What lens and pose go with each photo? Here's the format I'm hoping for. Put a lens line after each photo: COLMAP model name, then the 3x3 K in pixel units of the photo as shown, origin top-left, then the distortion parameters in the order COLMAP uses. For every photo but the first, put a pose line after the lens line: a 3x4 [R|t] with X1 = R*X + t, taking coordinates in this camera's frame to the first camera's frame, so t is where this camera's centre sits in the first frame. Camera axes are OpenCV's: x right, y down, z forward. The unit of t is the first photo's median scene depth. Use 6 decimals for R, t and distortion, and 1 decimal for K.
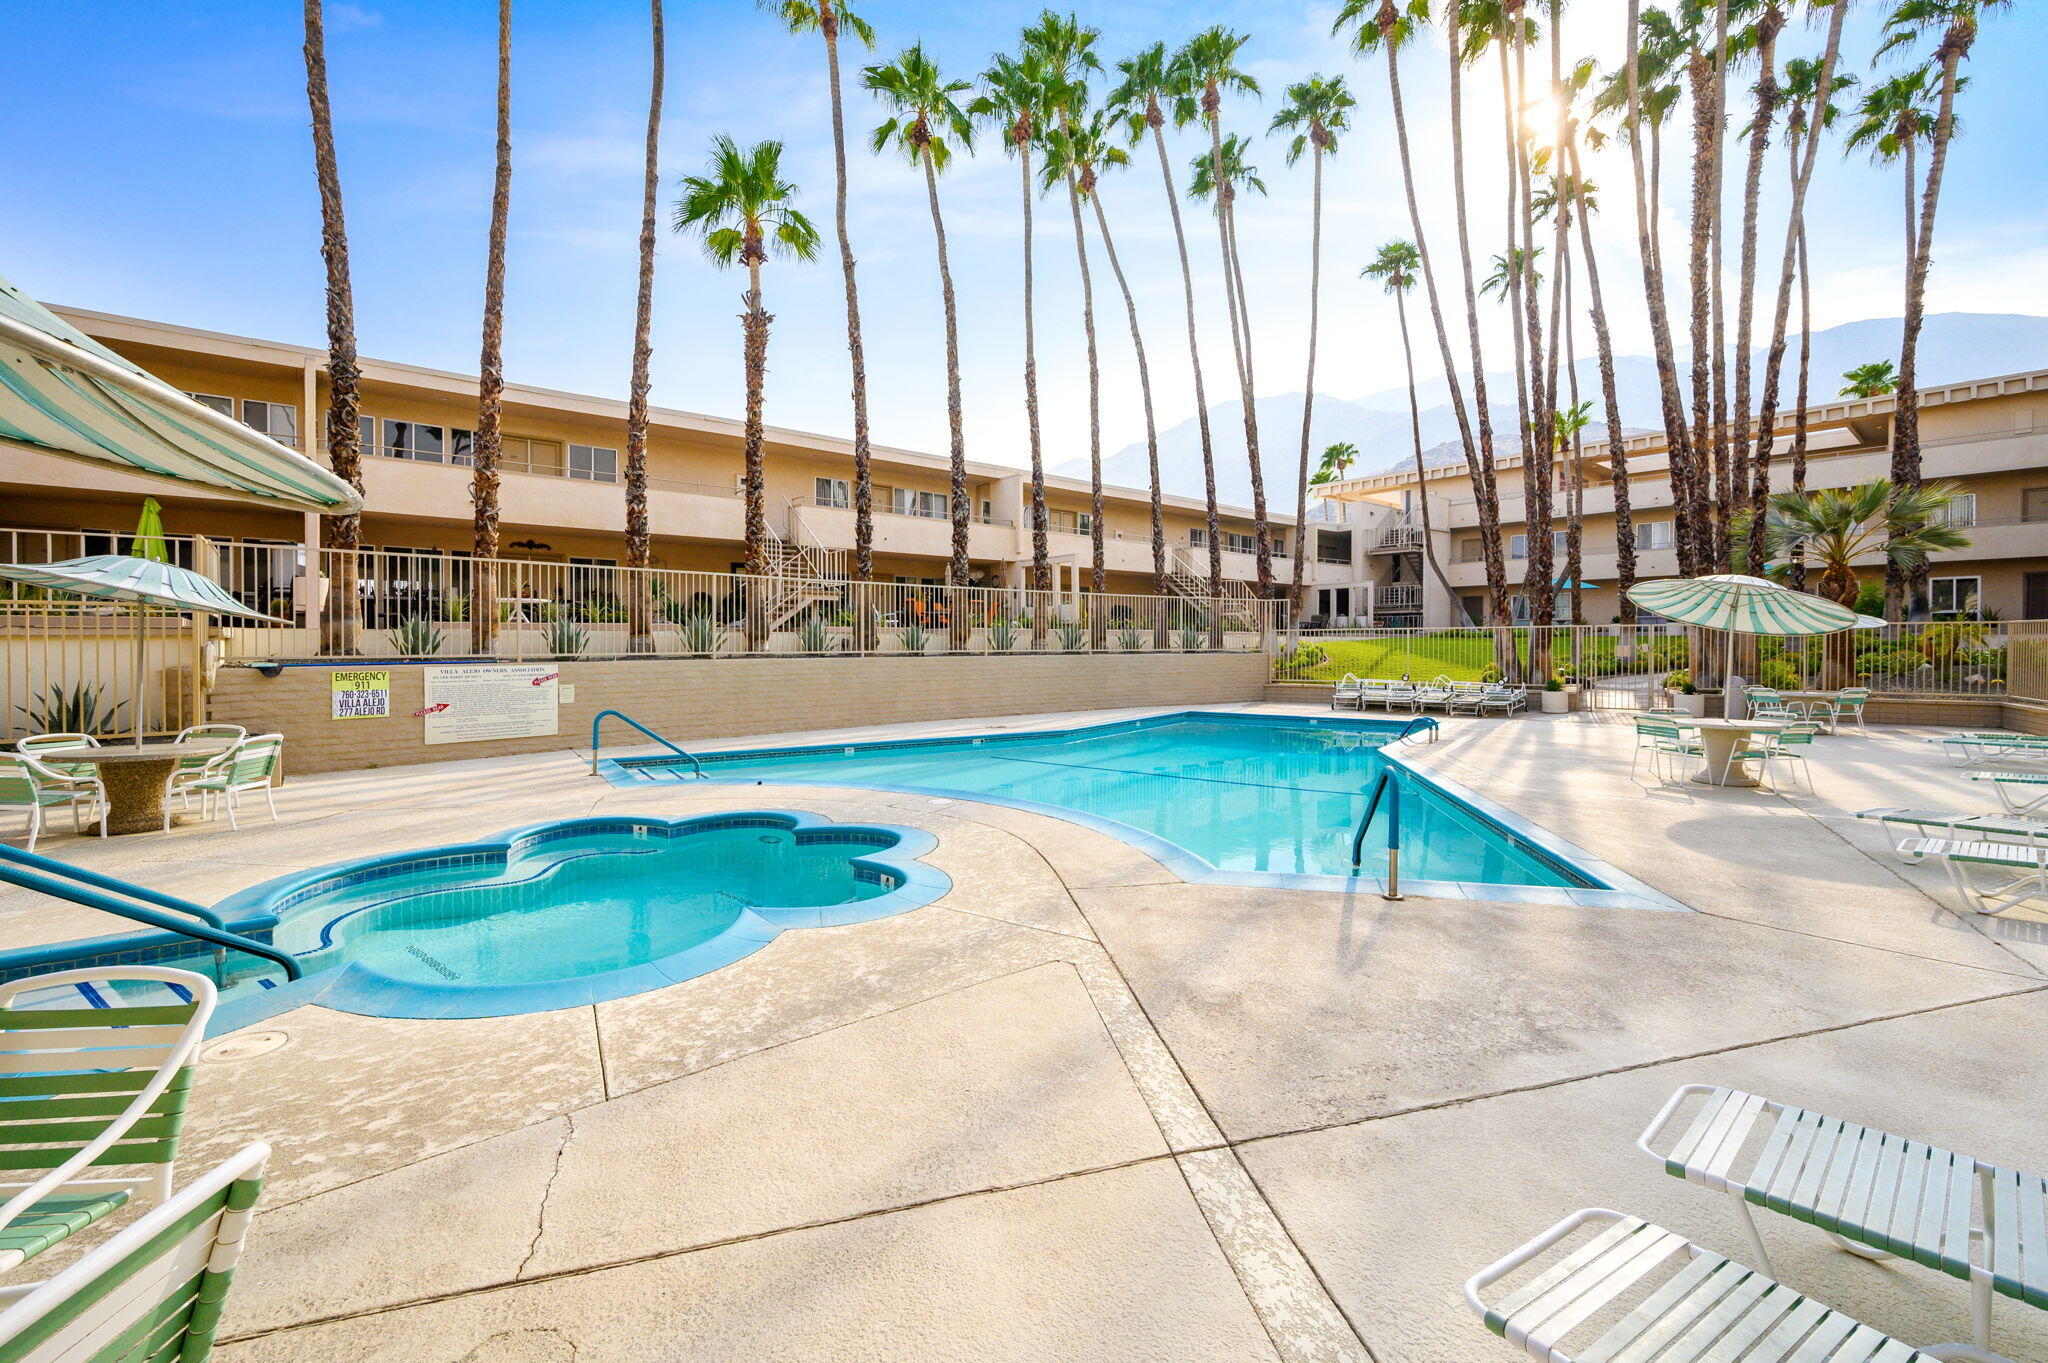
lens RADIAL K [[828.7, 0, 1025.5], [0, 828.7, 670.6], [0, 0, 1]] dist [0.002291, 0.000229]
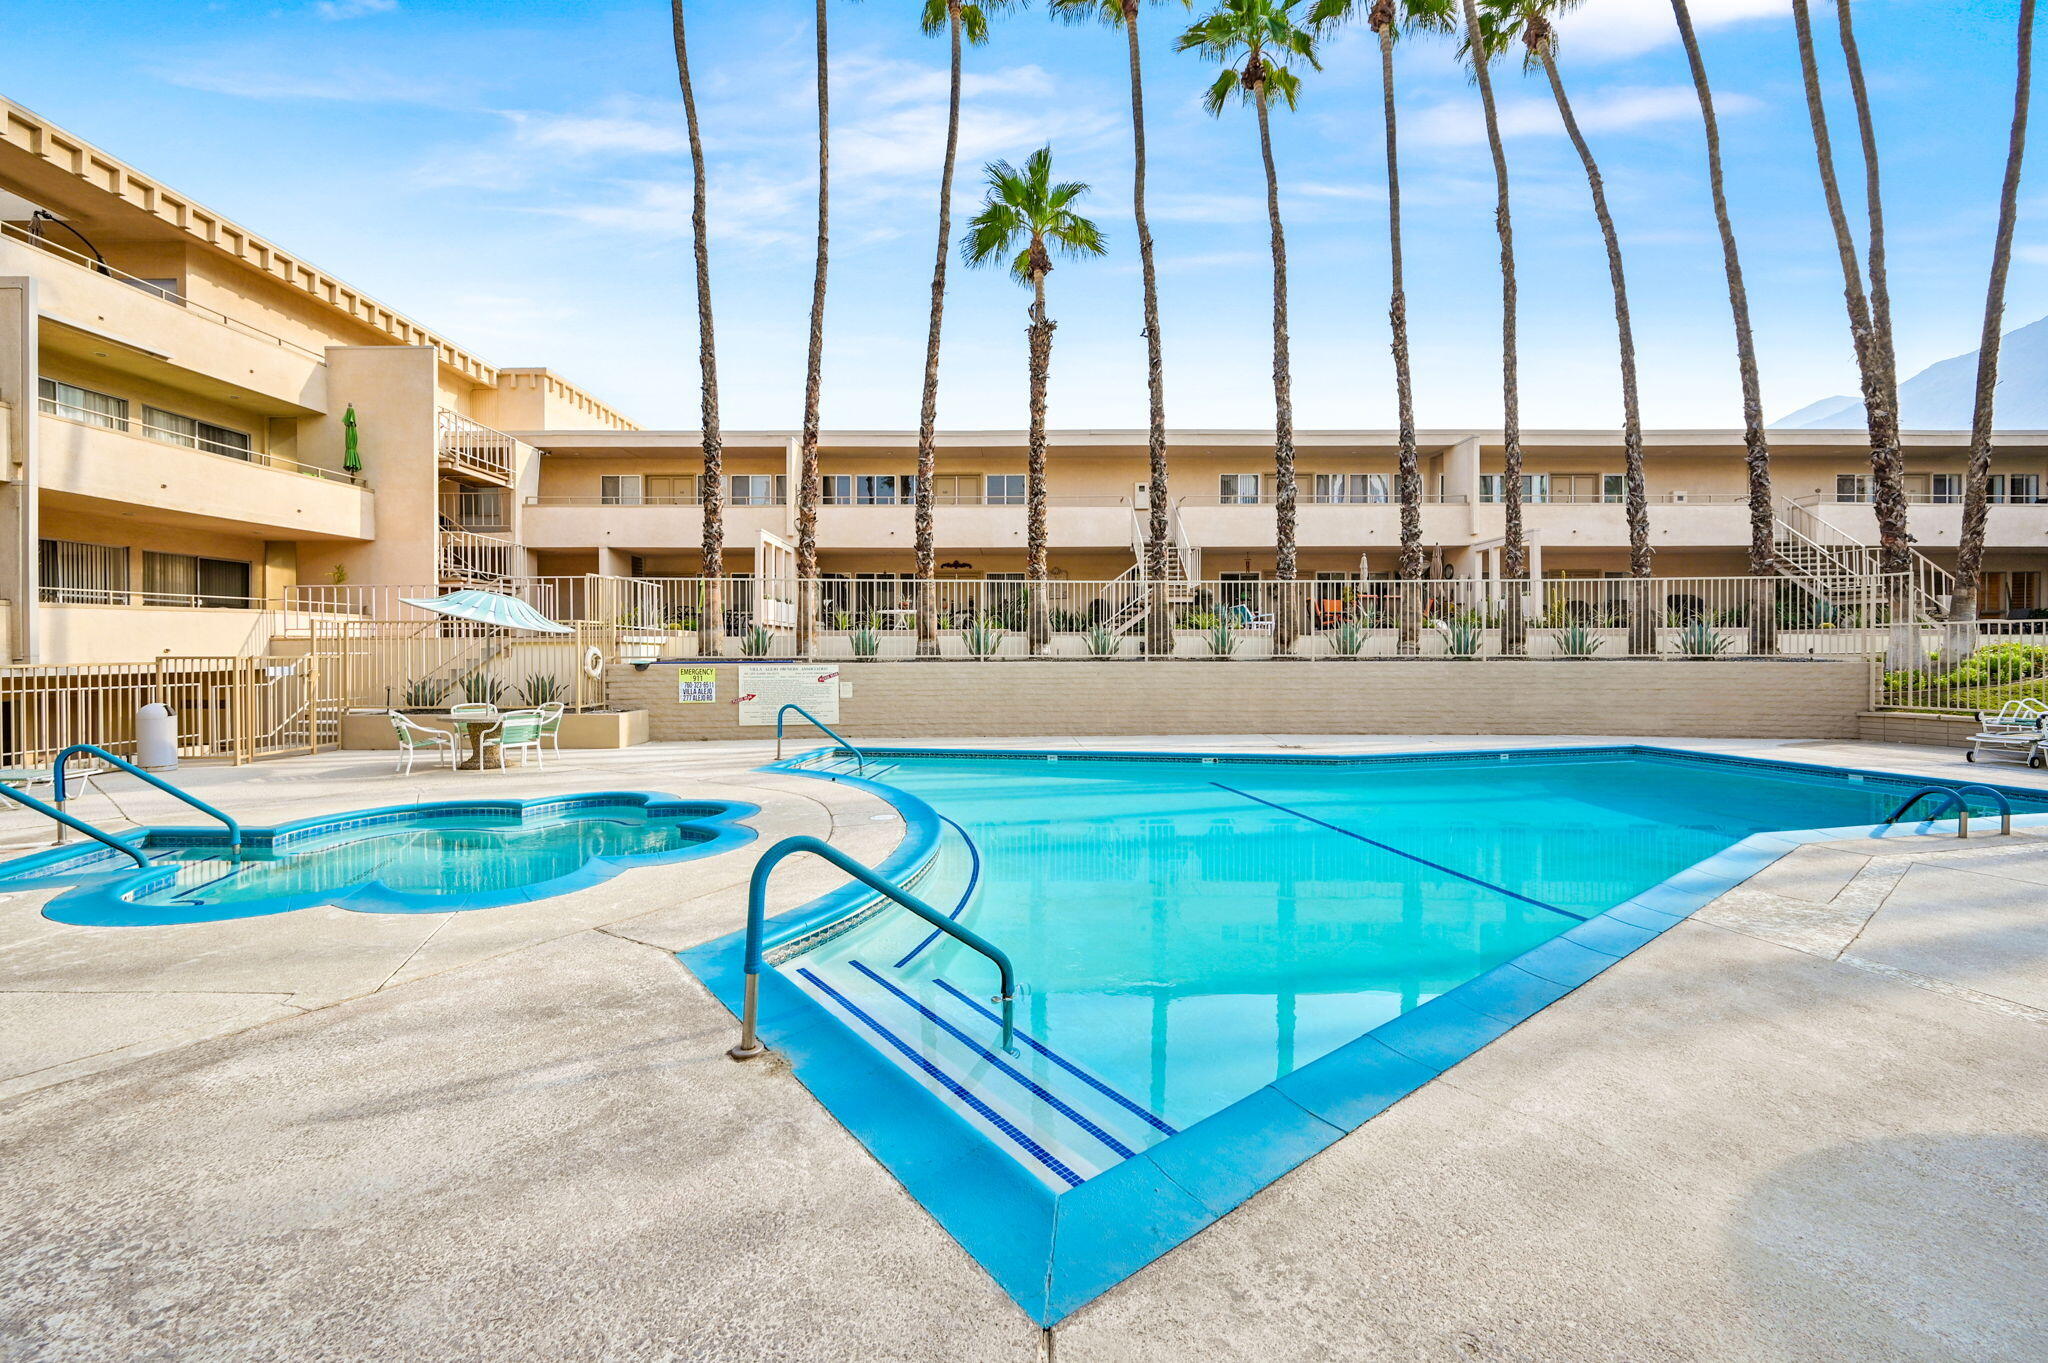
lens RADIAL K [[828.7, 0, 1040.1], [0, 828.7, 667.1], [0, 0, 1]] dist [0.002291, 0.000229]
pose [[0.773855, 0.011537, -0.633258, 0.269209], [-0.019393, 0.999797, -0.005483, -0.002096], [0.633066, 0.016524, 0.773921, 0.179946]]
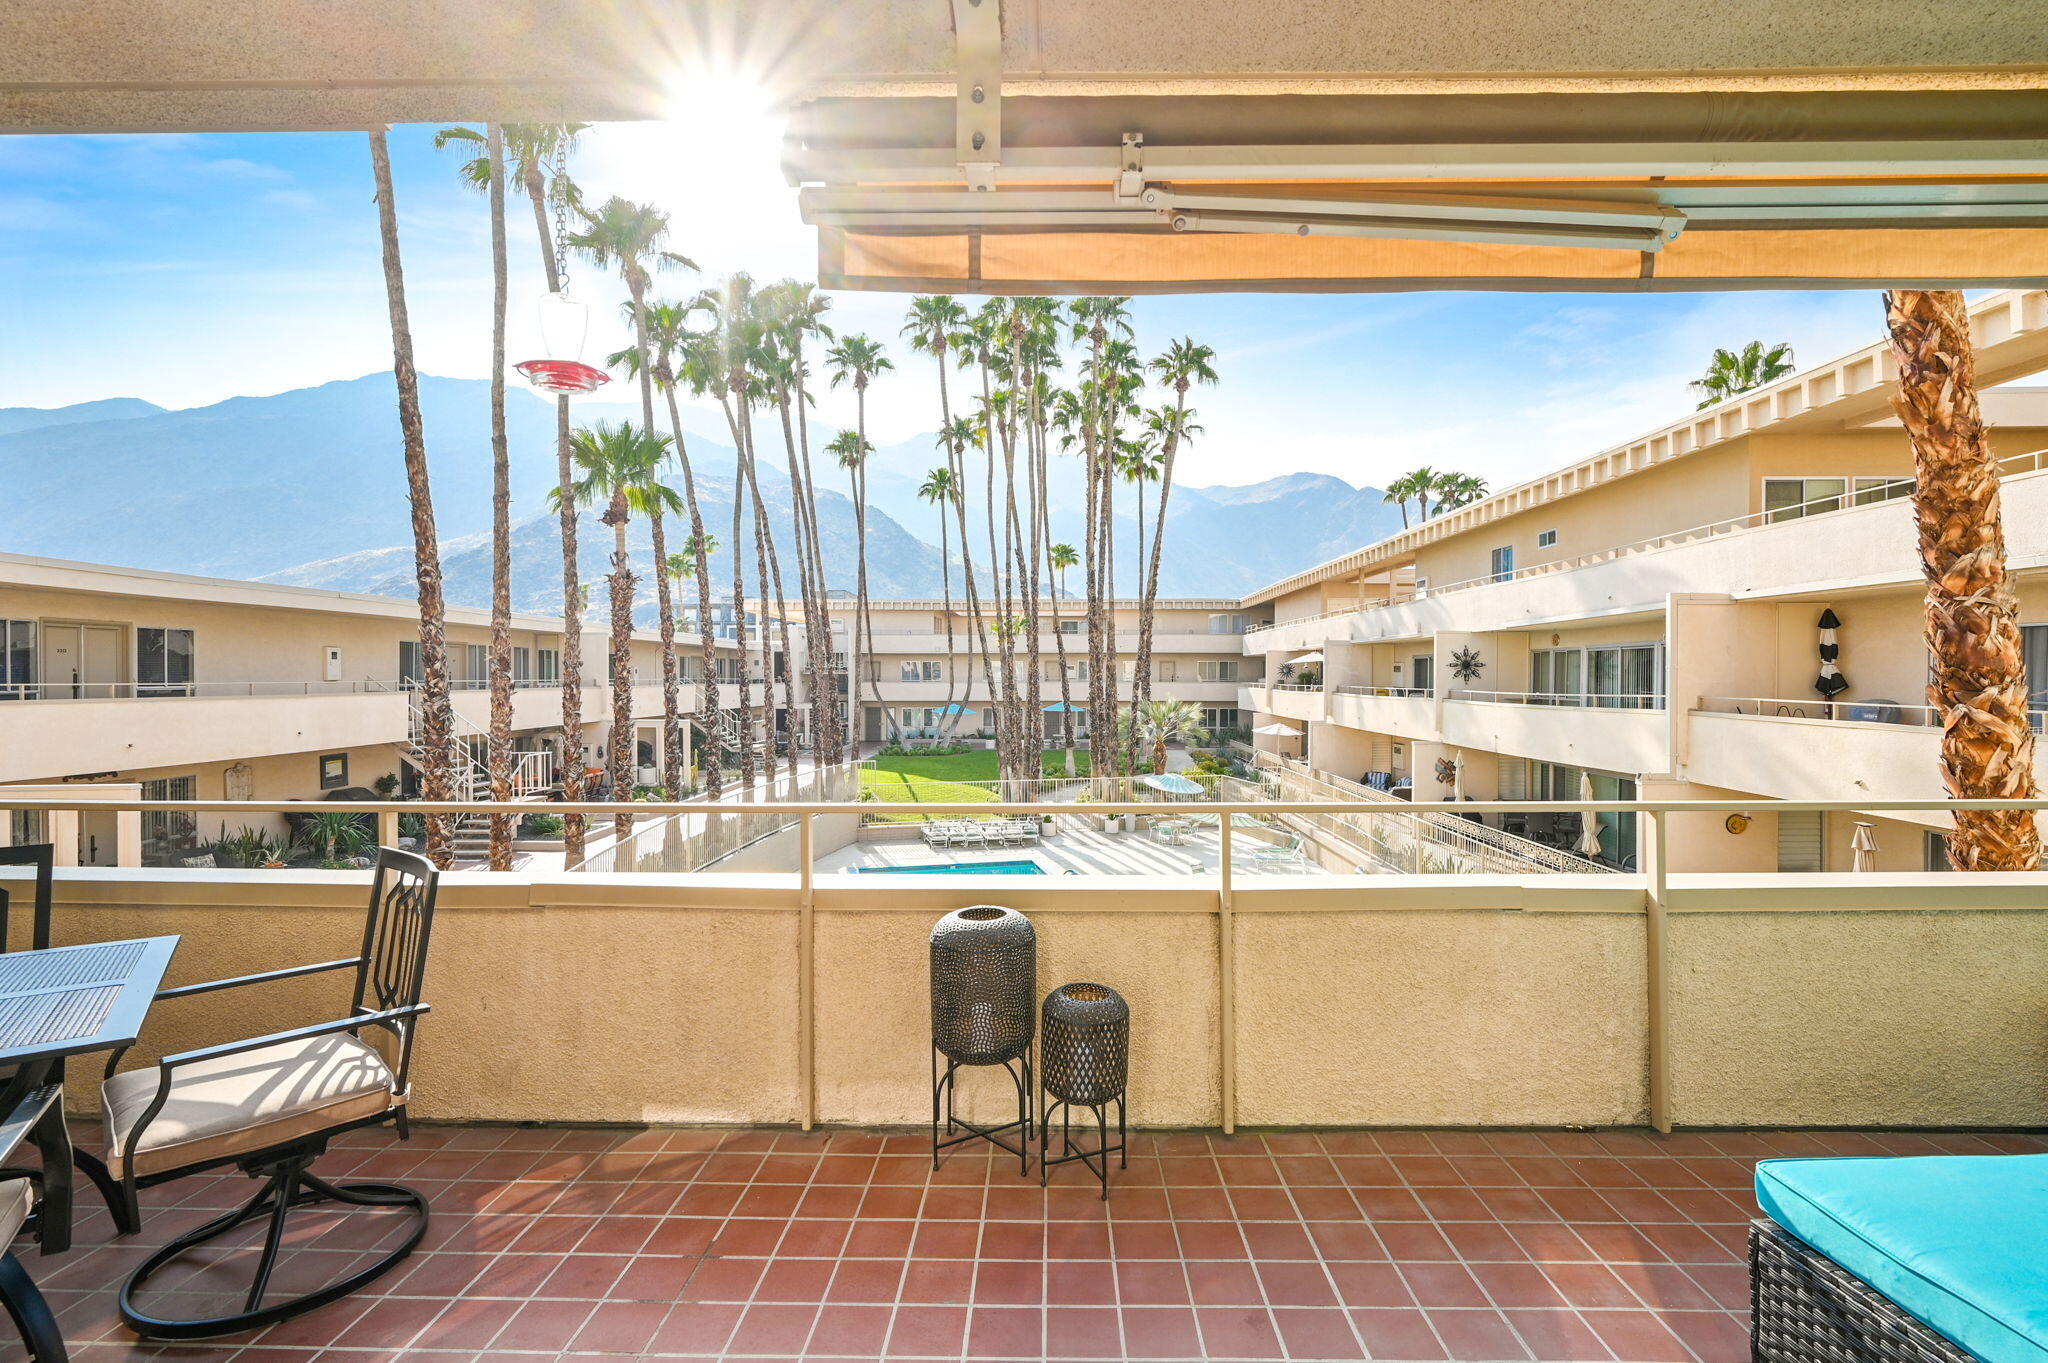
lens RADIAL K [[910.7, 0, 1033.0], [0, 910.7, 683.2], [0, 0, 1]] dist [0.000802, 0.000790]
pose [[0.655012, 0.002438, 0.755614, -0.704541], [0.019884, 0.999593, -0.020462, -0.214542], [-0.755357, 0.028428, 0.654697, -0.112029]]
